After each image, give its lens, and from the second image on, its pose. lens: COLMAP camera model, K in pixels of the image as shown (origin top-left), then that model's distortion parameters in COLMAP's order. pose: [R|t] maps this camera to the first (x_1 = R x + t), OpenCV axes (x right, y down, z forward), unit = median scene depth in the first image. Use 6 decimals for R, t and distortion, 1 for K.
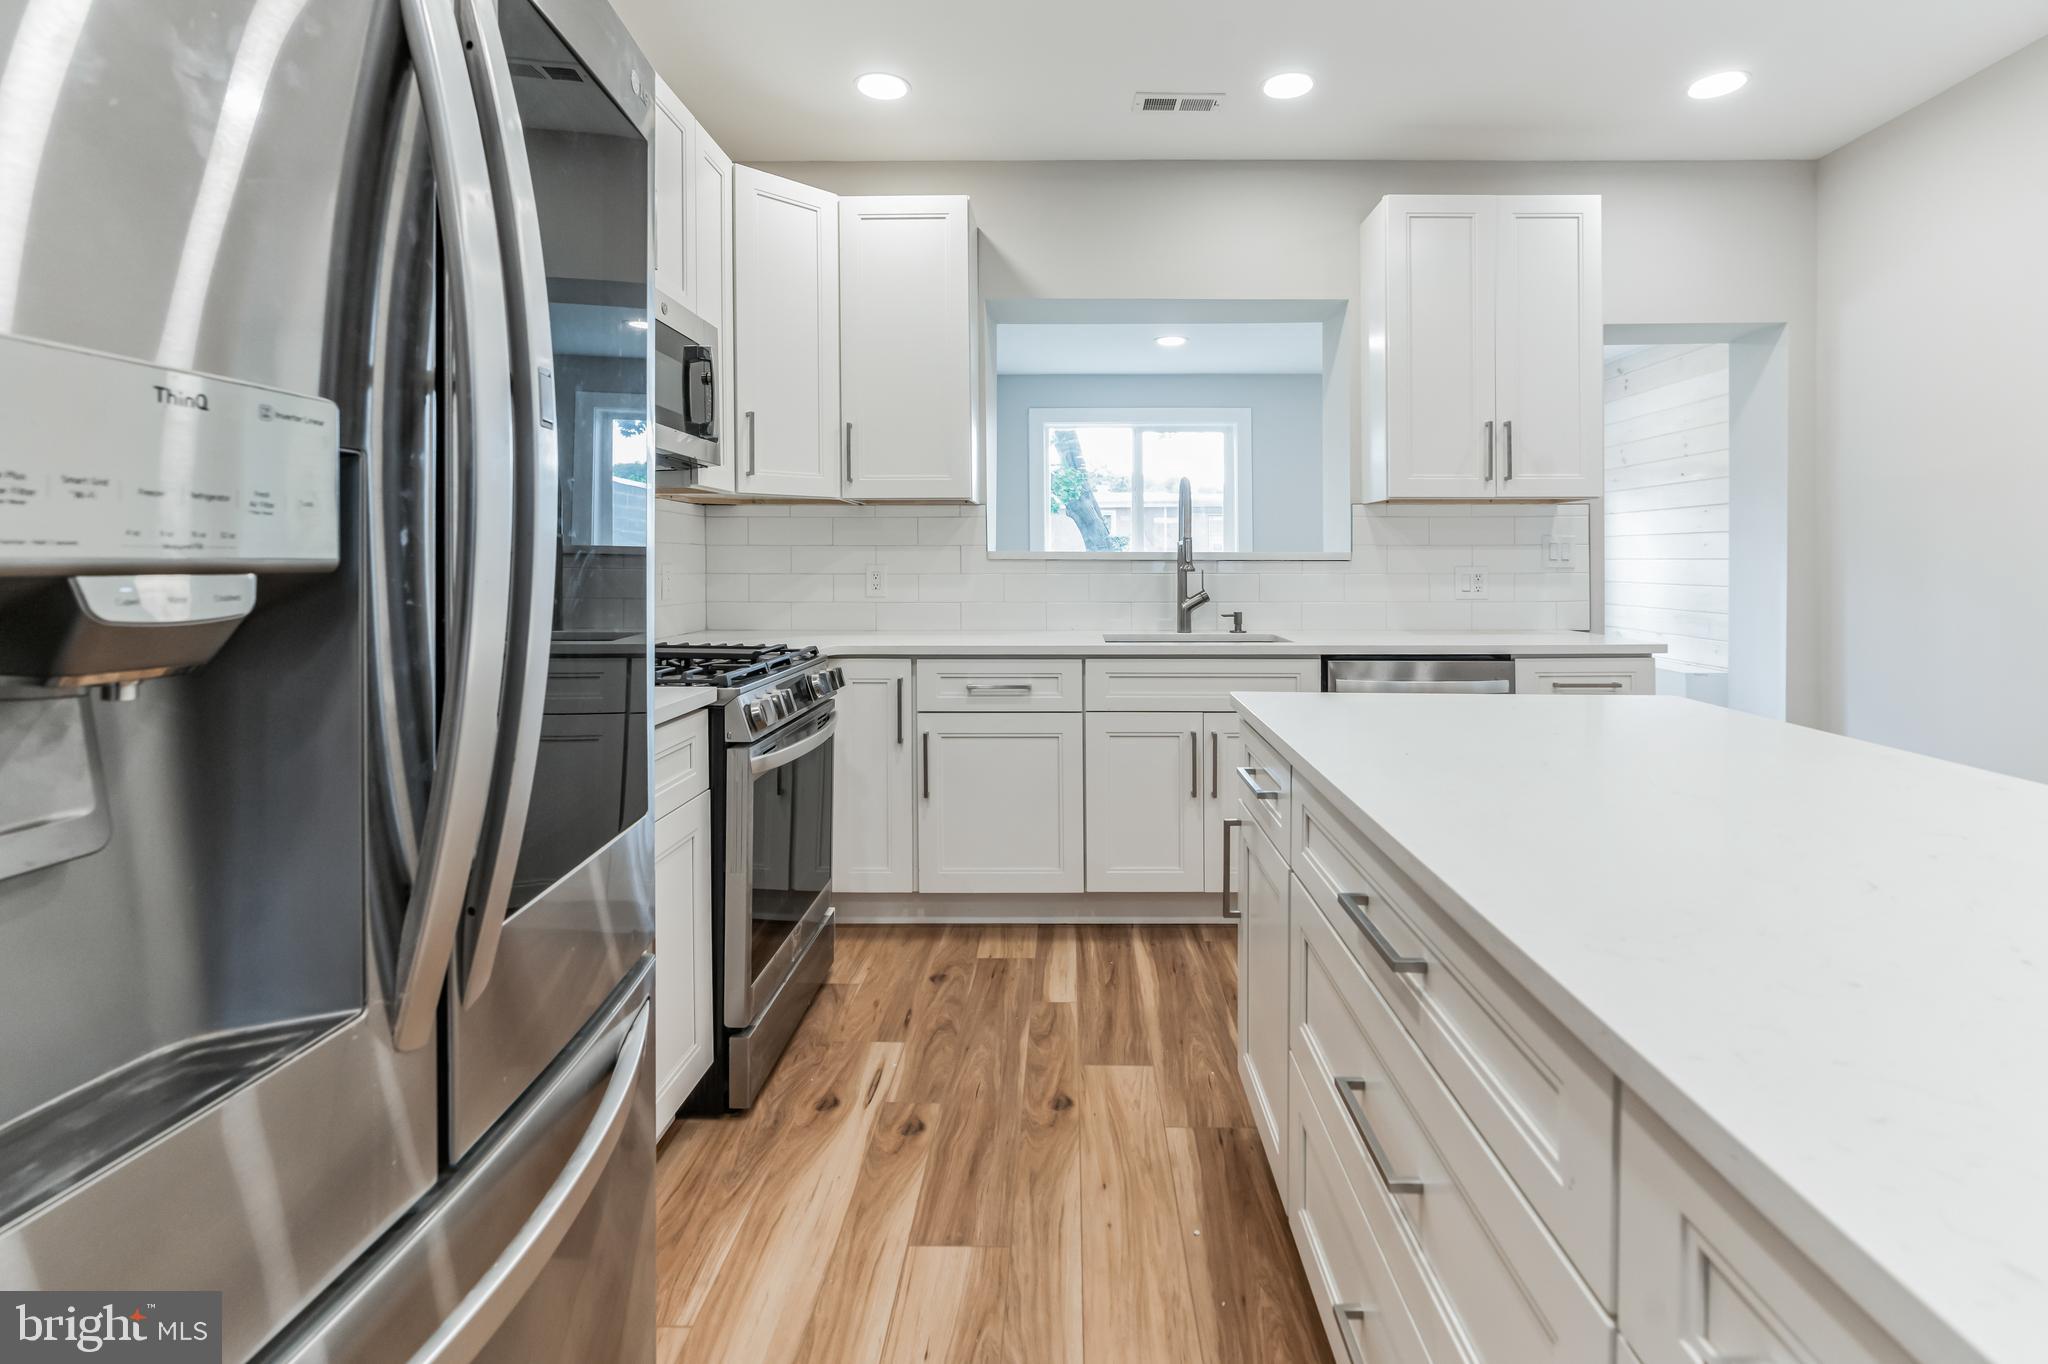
lens RADIAL K [[960.0, 0, 1068.6], [0, 960.0, 566.0], [0, 0, 1]] dist [-0.011101, -0.000036]
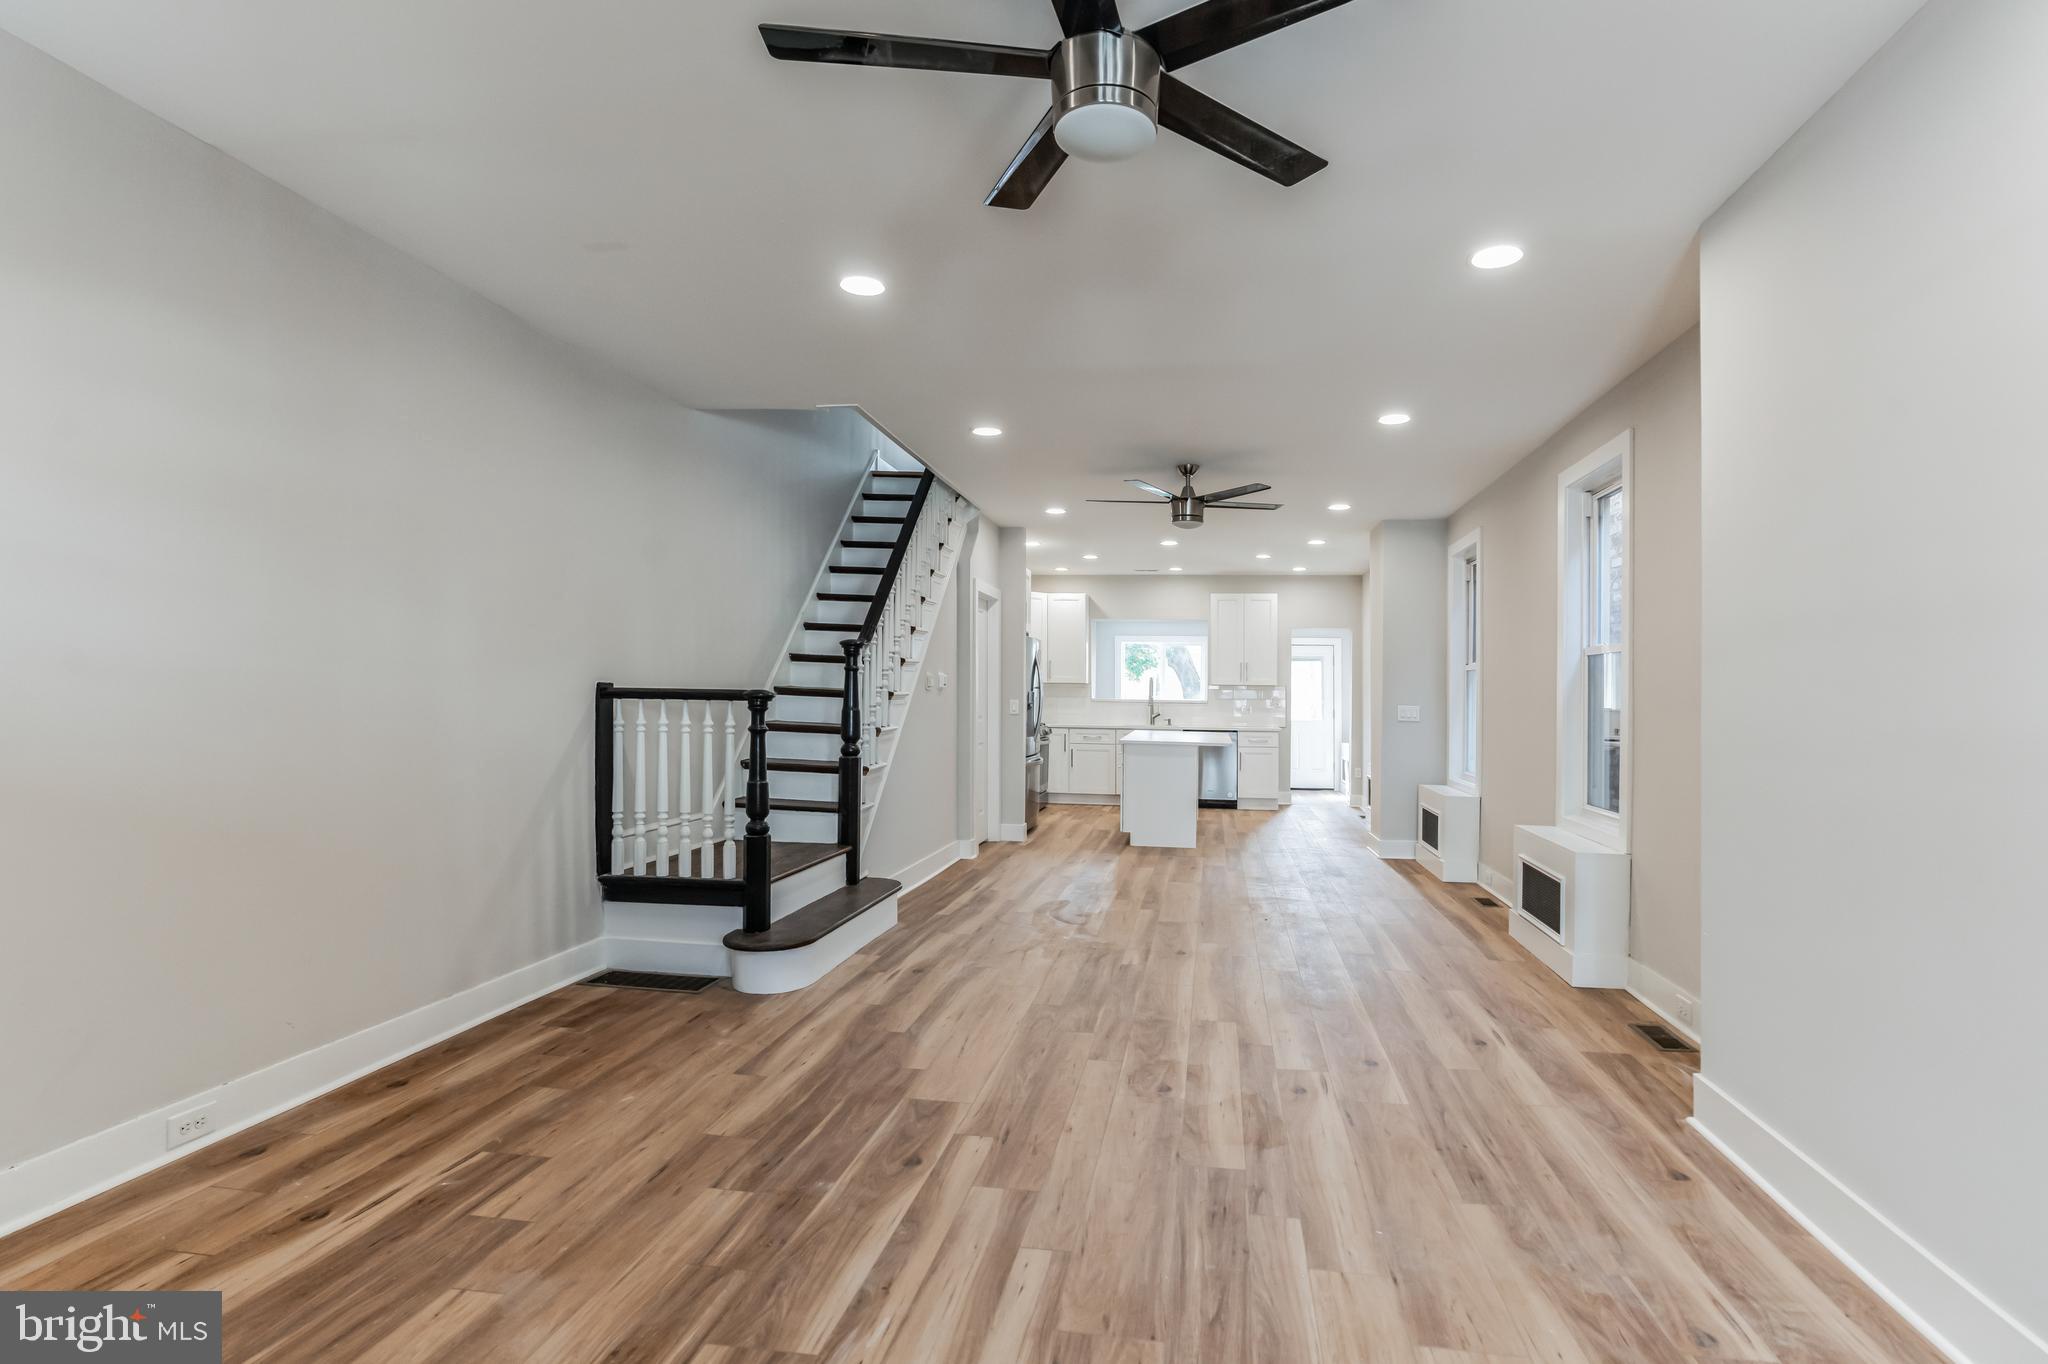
lens RADIAL K [[980.9, 0, 1077.1], [0, 980.9, 696.7], [0, 0, 1]] dist [-0.005186, 0.000585]
pose [[0.990973, 0.012792, -0.133450, 0.365916], [-0.013451, 0.999901, -0.004037, -0.010367], [0.133385, 0.005796, 0.991047, -2.705542]]
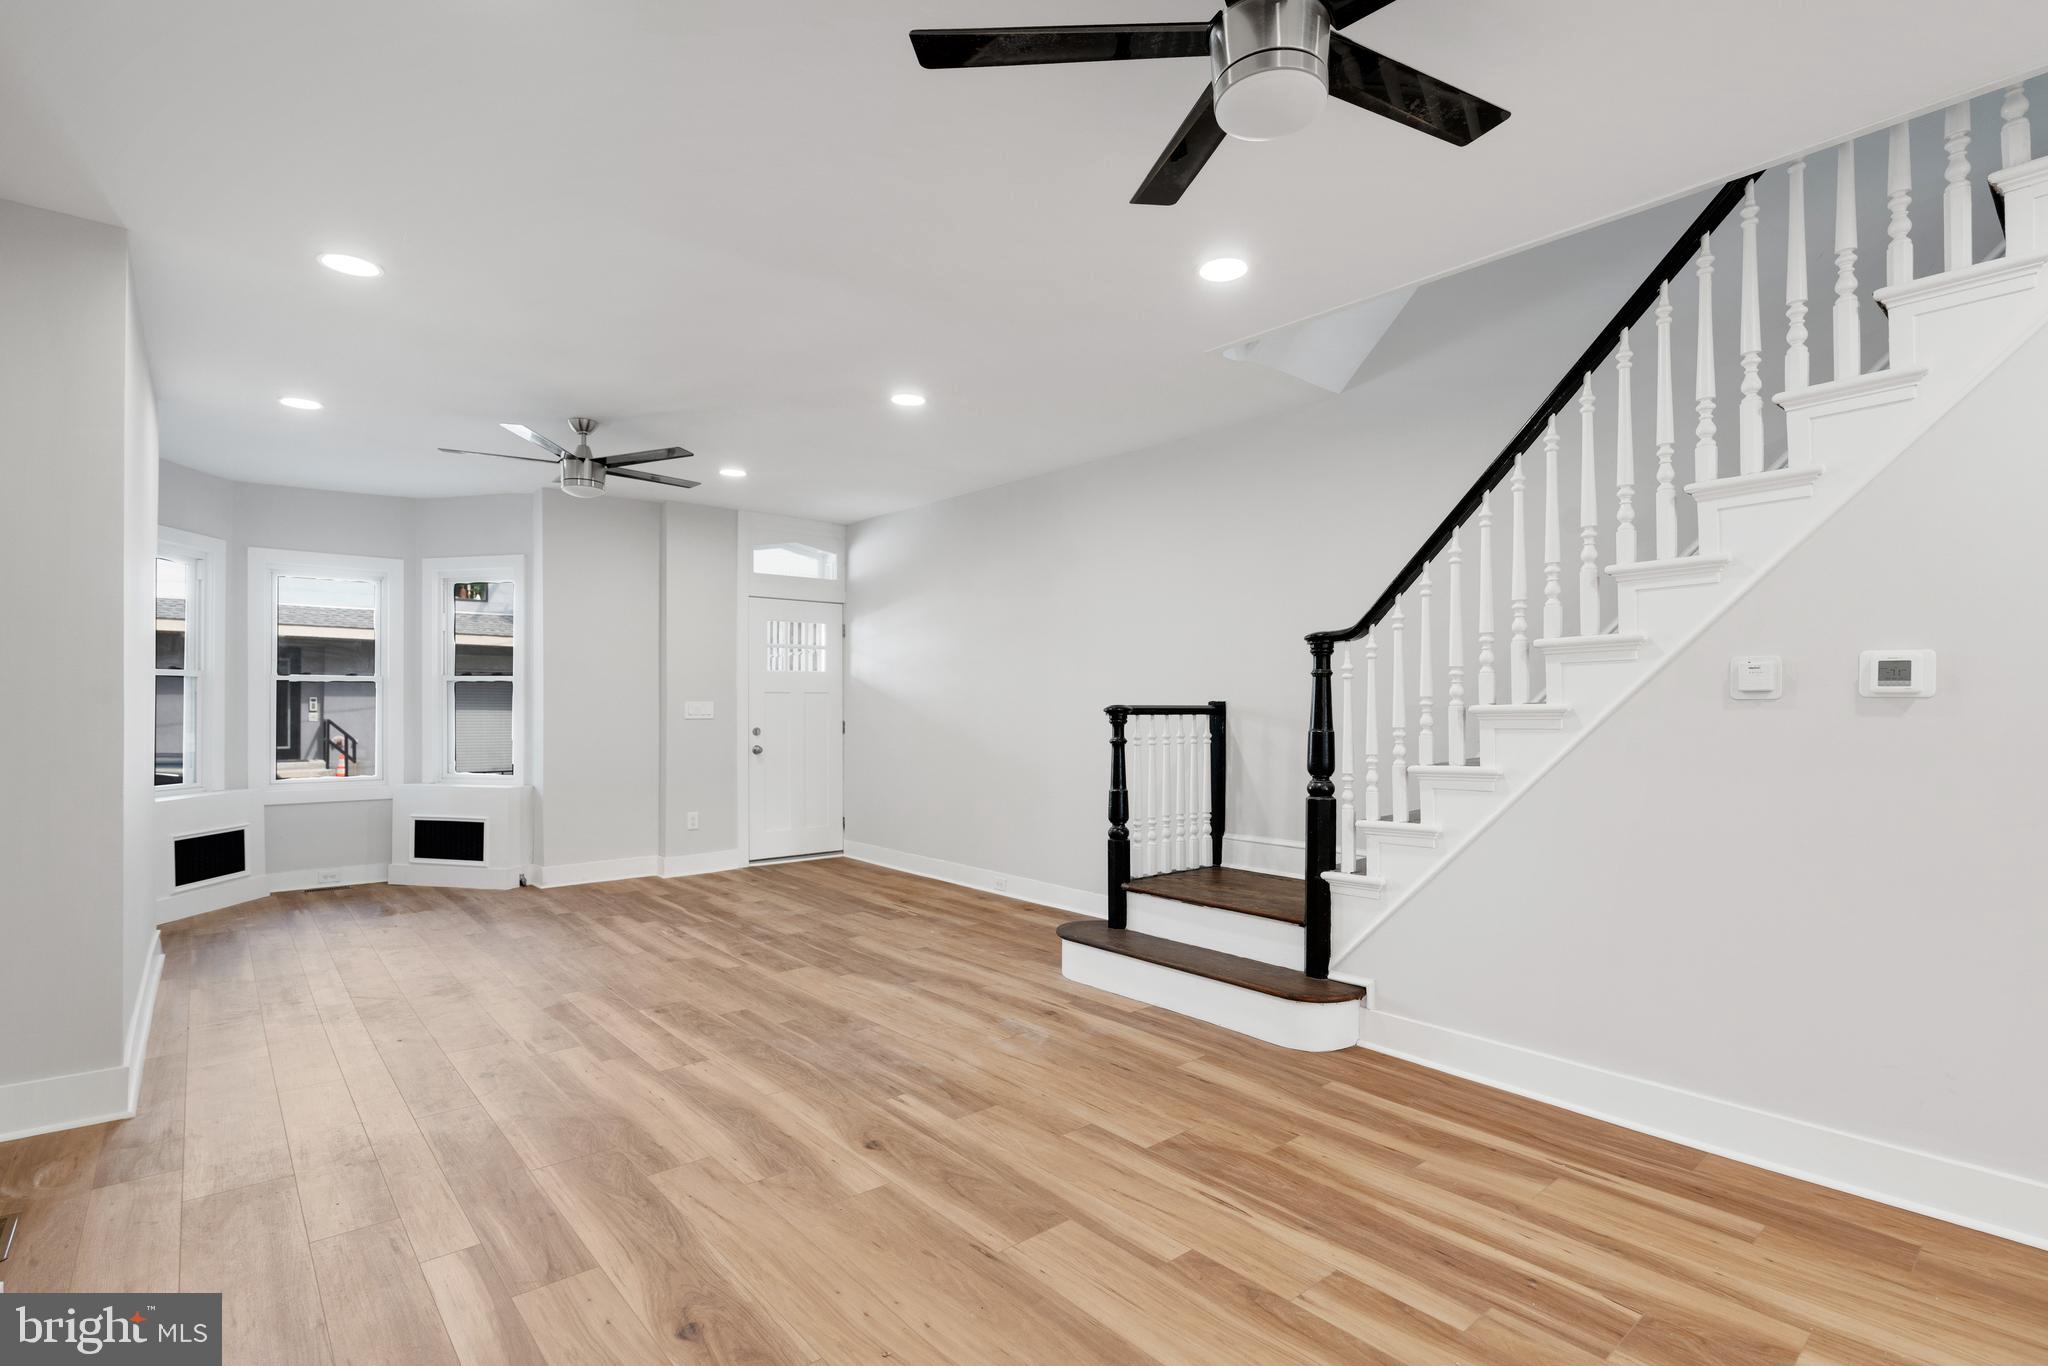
lens RADIAL K [[984.5, 0, 1065.7], [0, 984.5, 707.2], [0, 0, 1]] dist [-0.005530, 0.000373]
pose [[-0.742389, -0.002366, -0.669965, 0.809972], [-0.007121, 0.999965, 0.004359, -0.021755], [0.669931, 0.008007, -0.742380, -0.315267]]
